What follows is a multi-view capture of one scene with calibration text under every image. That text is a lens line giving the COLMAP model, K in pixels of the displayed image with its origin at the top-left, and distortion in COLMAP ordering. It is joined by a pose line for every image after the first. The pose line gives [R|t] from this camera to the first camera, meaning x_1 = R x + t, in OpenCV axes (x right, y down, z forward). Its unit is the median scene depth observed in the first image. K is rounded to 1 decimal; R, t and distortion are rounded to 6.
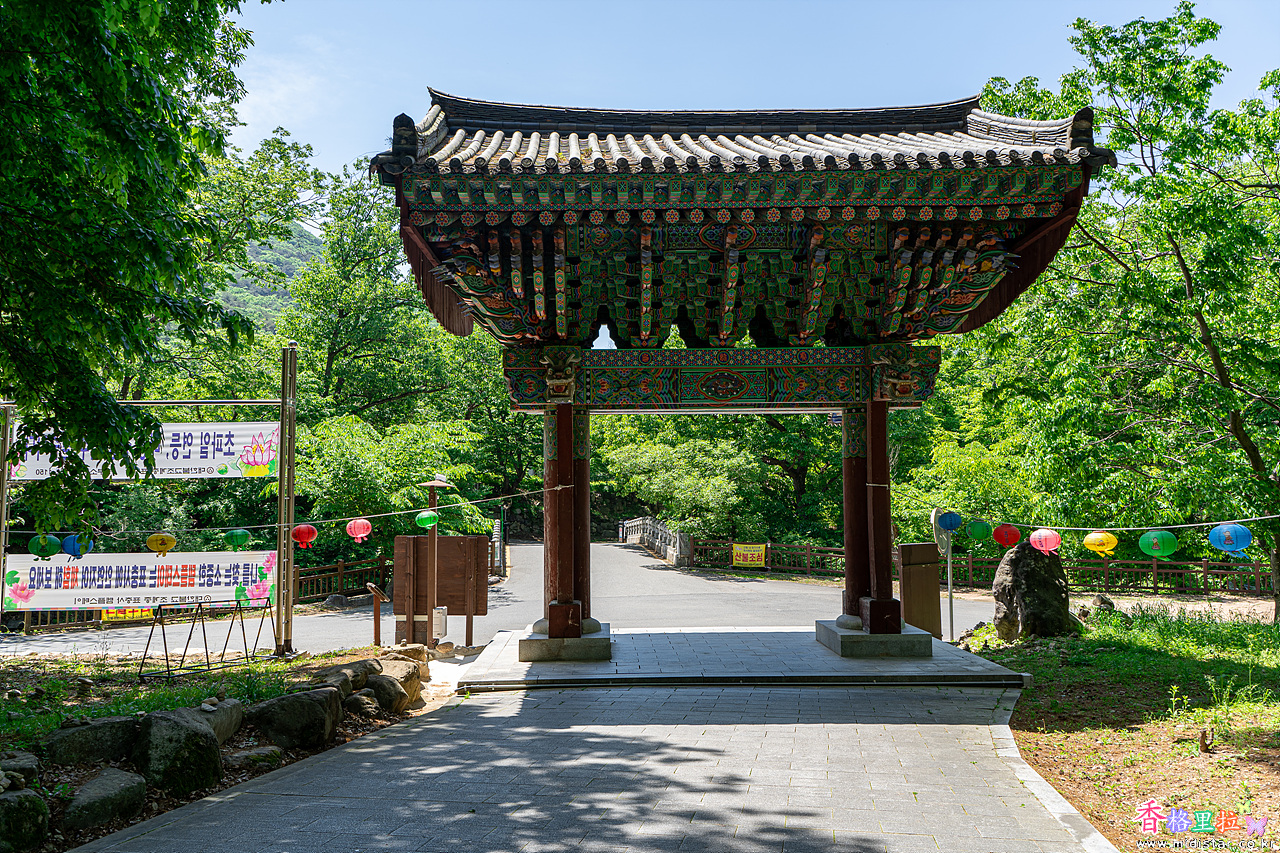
lens RADIAL K [[1009.9, 0, 641.3], [0, 1009.9, 429.1], [0, 0, 1]] dist [-0.018073, 0.034622]
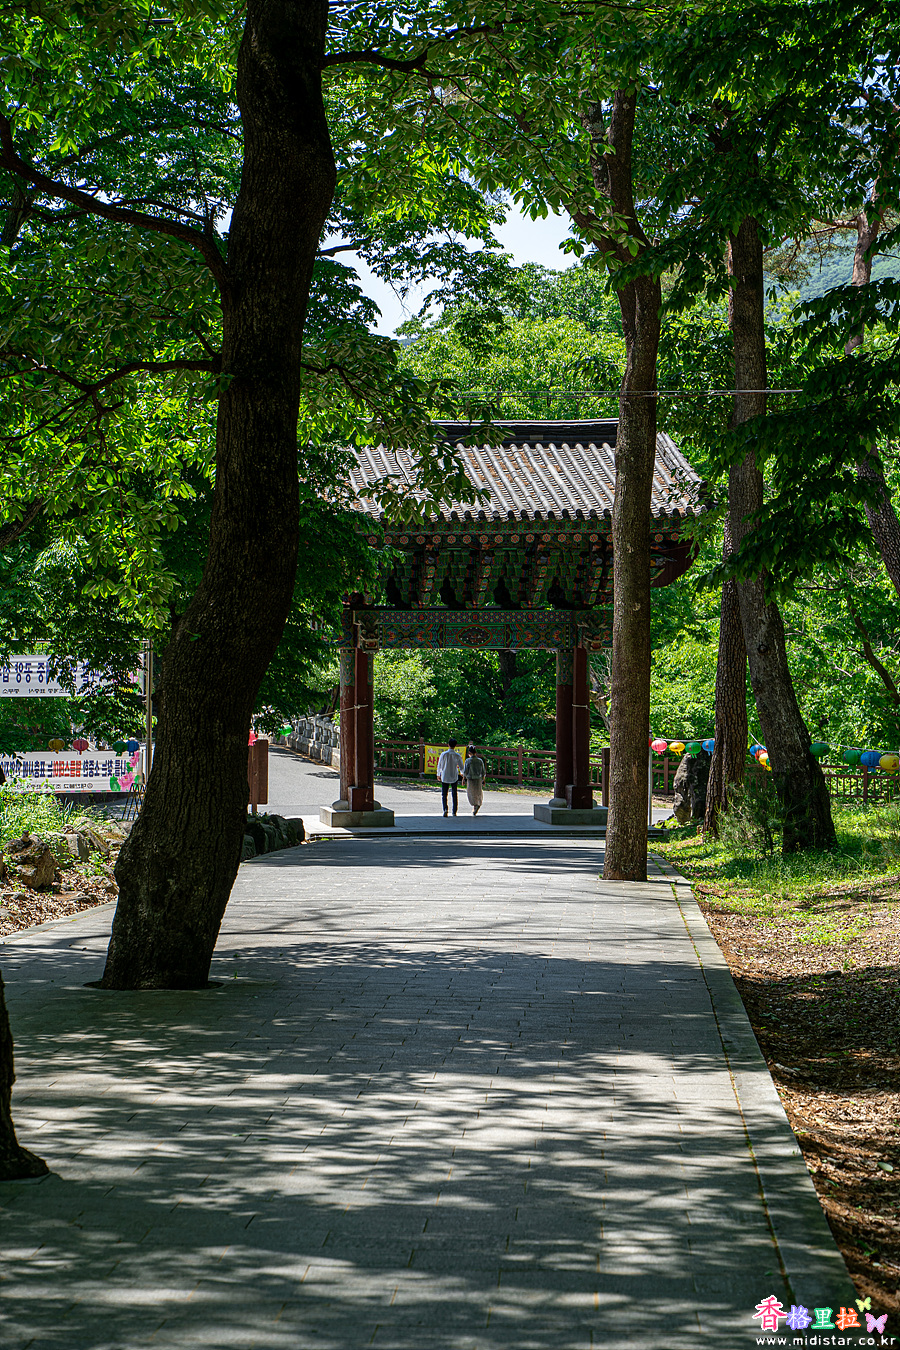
lens RADIAL K [[2907.9, 0, 449.9], [0, 2907.9, 674.6], [0, 0, 1]] dist [-0.094596, 0.000000]
pose [[0.988991, 0.007206, 0.147802, -0.527252], [-0.020431, 0.995897, 0.088154, -0.330281], [-0.146561, -0.090204, 0.985080, -2.867802]]
